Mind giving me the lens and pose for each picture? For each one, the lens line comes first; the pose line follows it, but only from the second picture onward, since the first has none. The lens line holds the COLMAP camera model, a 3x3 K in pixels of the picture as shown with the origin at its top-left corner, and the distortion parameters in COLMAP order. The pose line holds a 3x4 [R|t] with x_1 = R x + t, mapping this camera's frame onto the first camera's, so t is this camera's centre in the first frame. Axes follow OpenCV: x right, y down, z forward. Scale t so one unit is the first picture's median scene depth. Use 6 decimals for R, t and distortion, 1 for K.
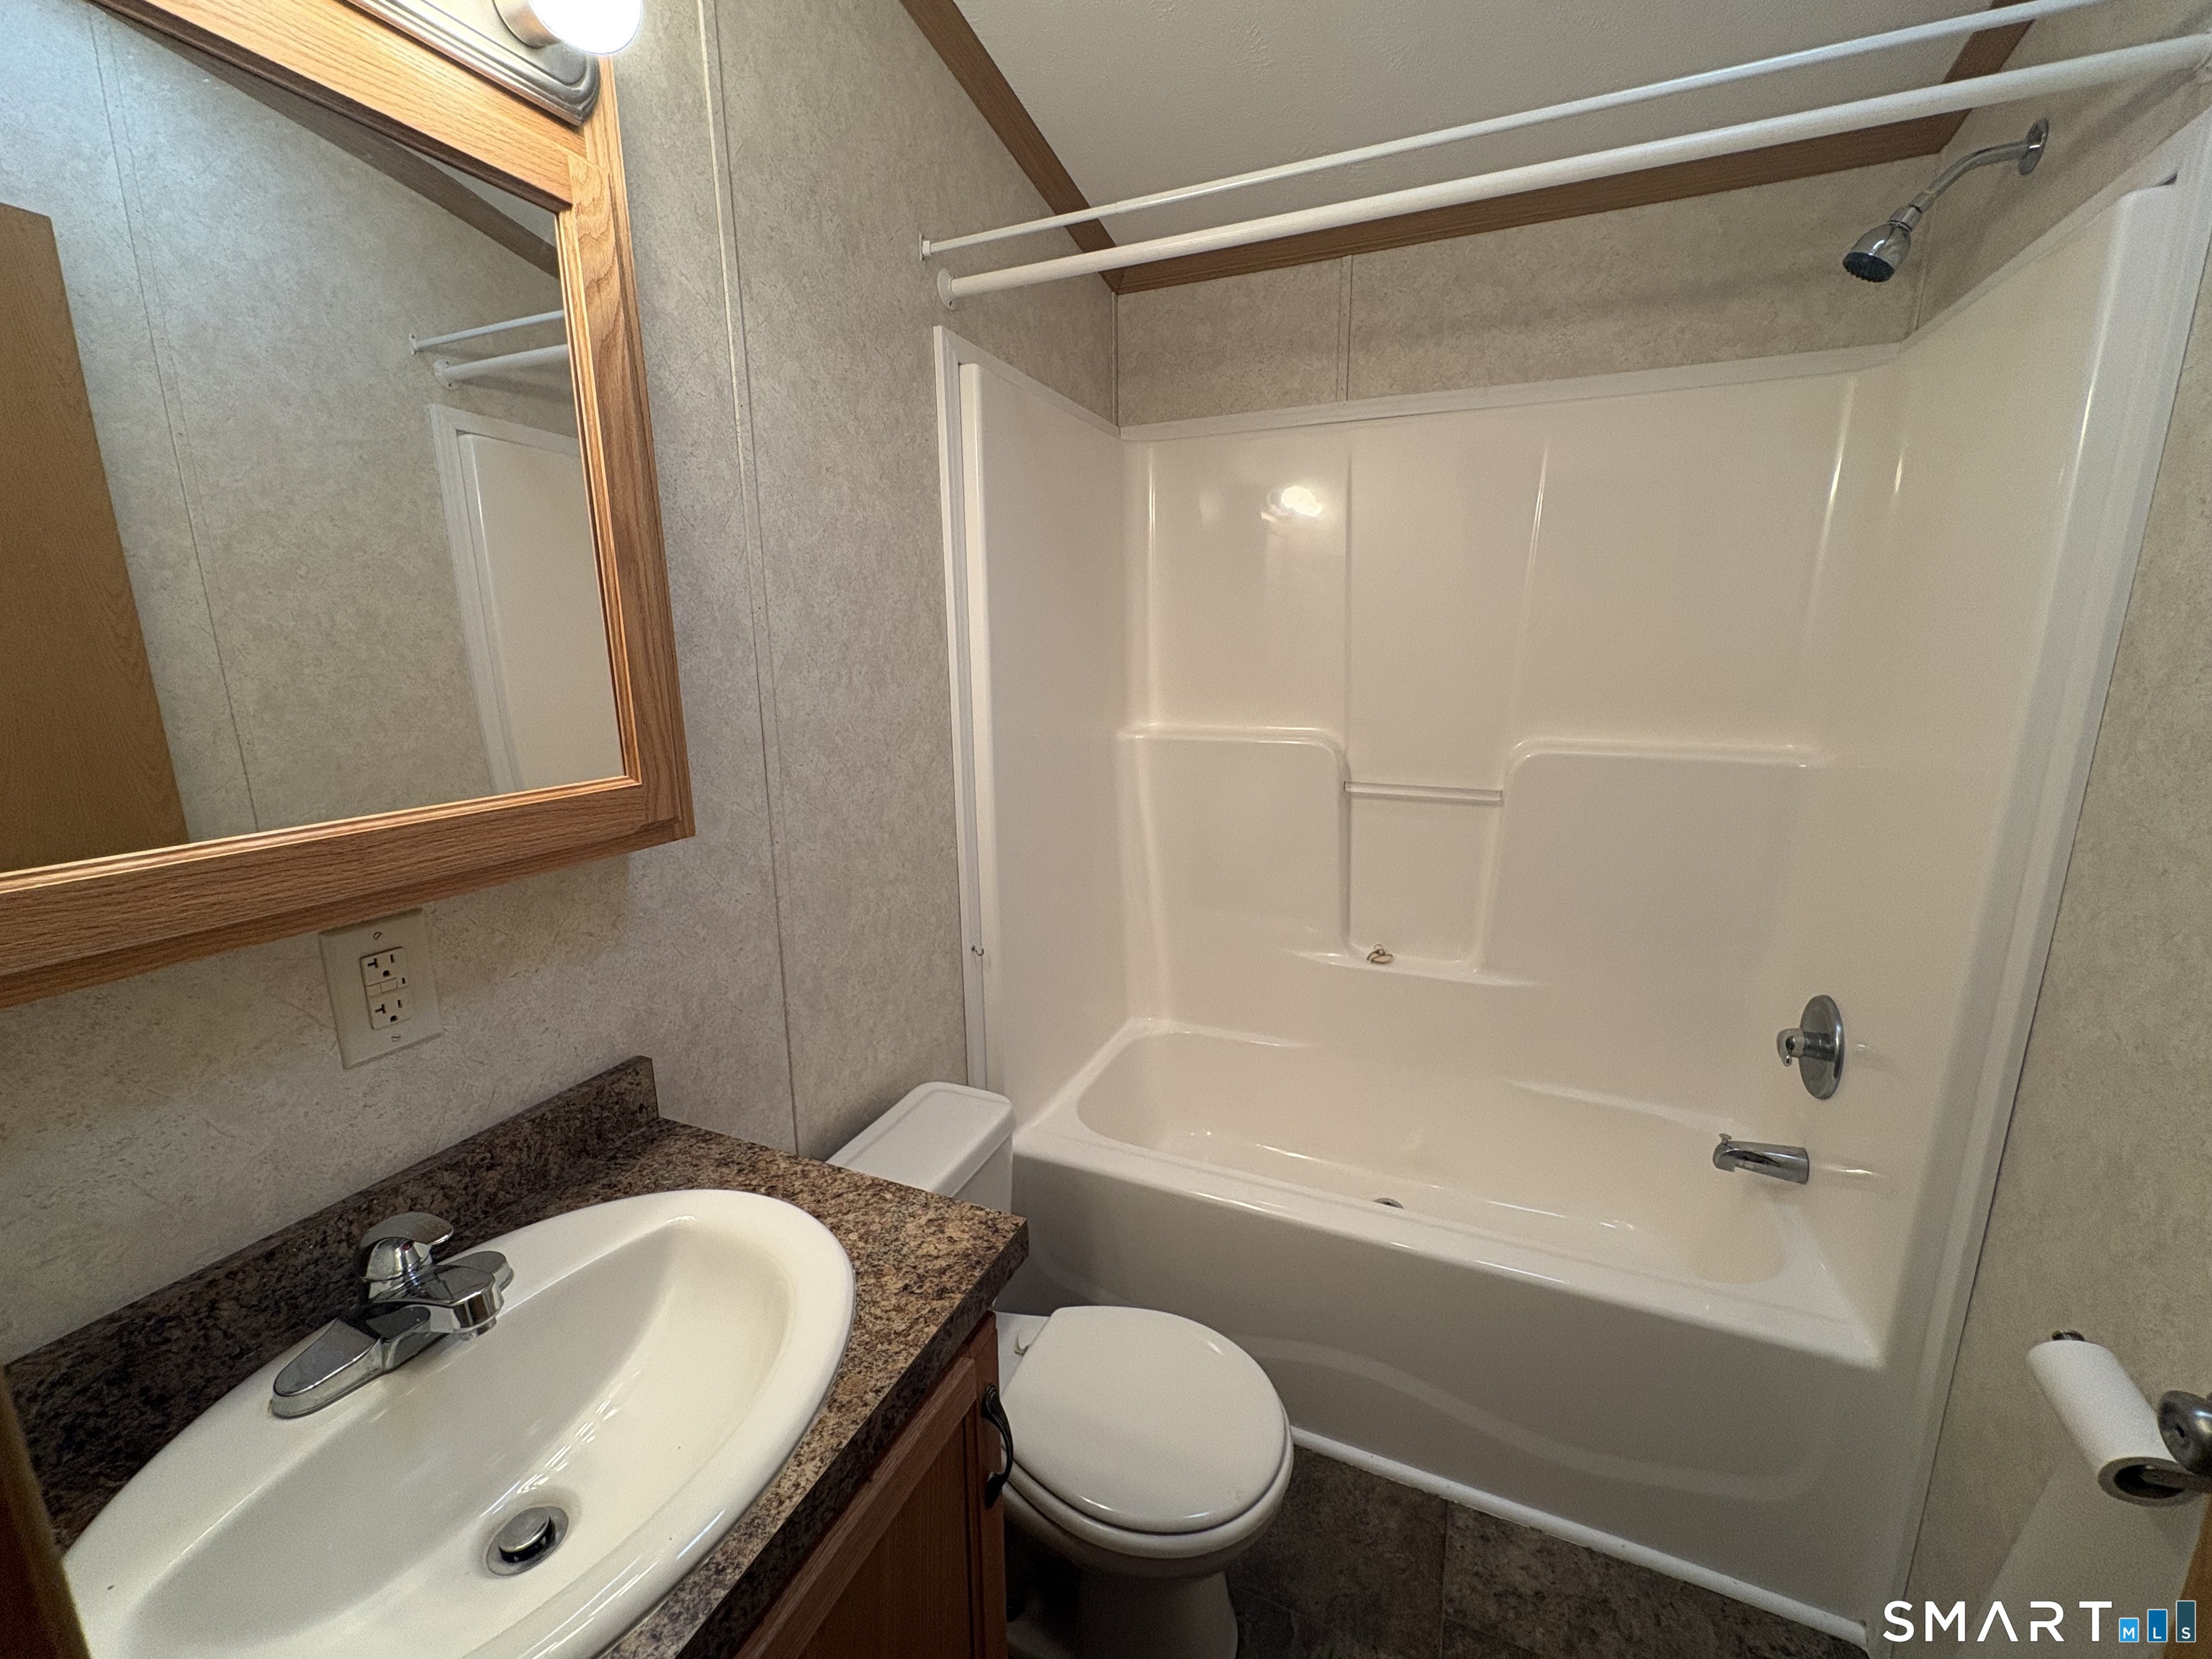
lens RADIAL K [[880.2, 0, 1107.7], [0, 880.2, 827.9], [0, 0, 1]] dist [0.000444, 0.000327]
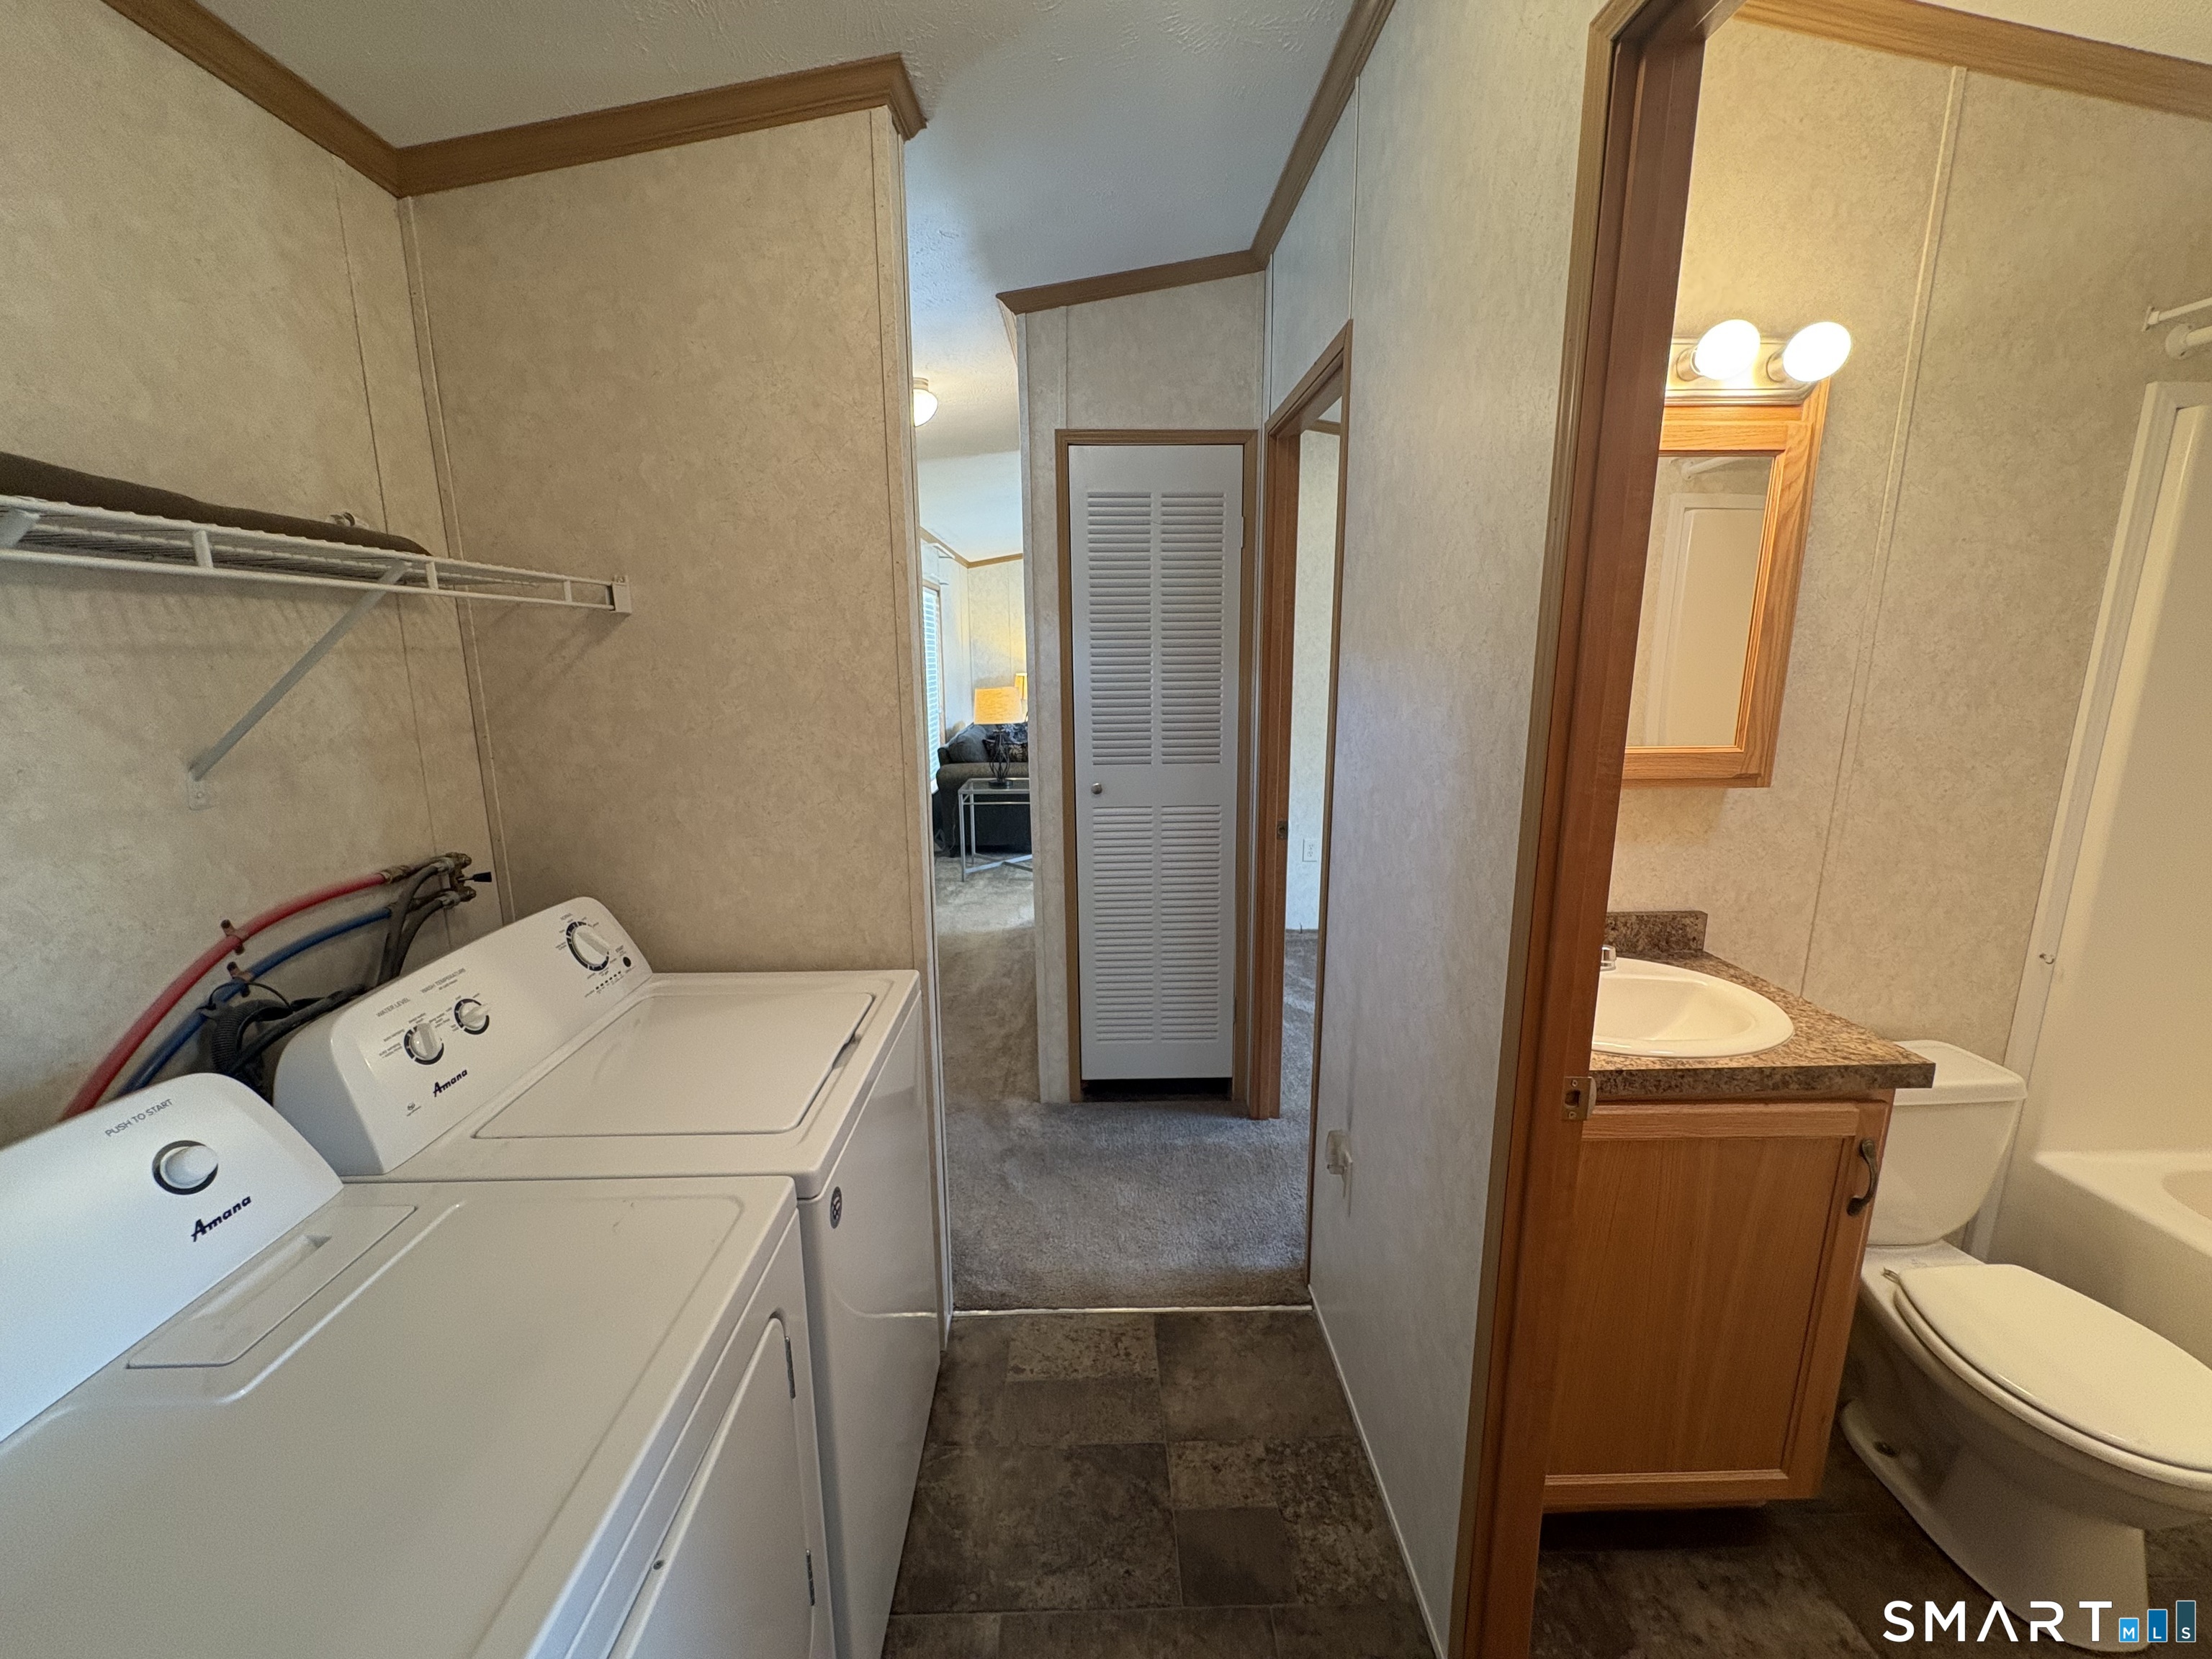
lens RADIAL K [[880.2, 0, 1105.5], [0, 880.2, 822.0], [0, 0, 1]] dist [0.000444, 0.000327]
pose [[0.413347, 0.185473, -0.891484, 0.467284], [-0.185633, 0.975639, 0.116910, 0.101155], [0.891451, 0.117164, 0.437708, -0.775792]]
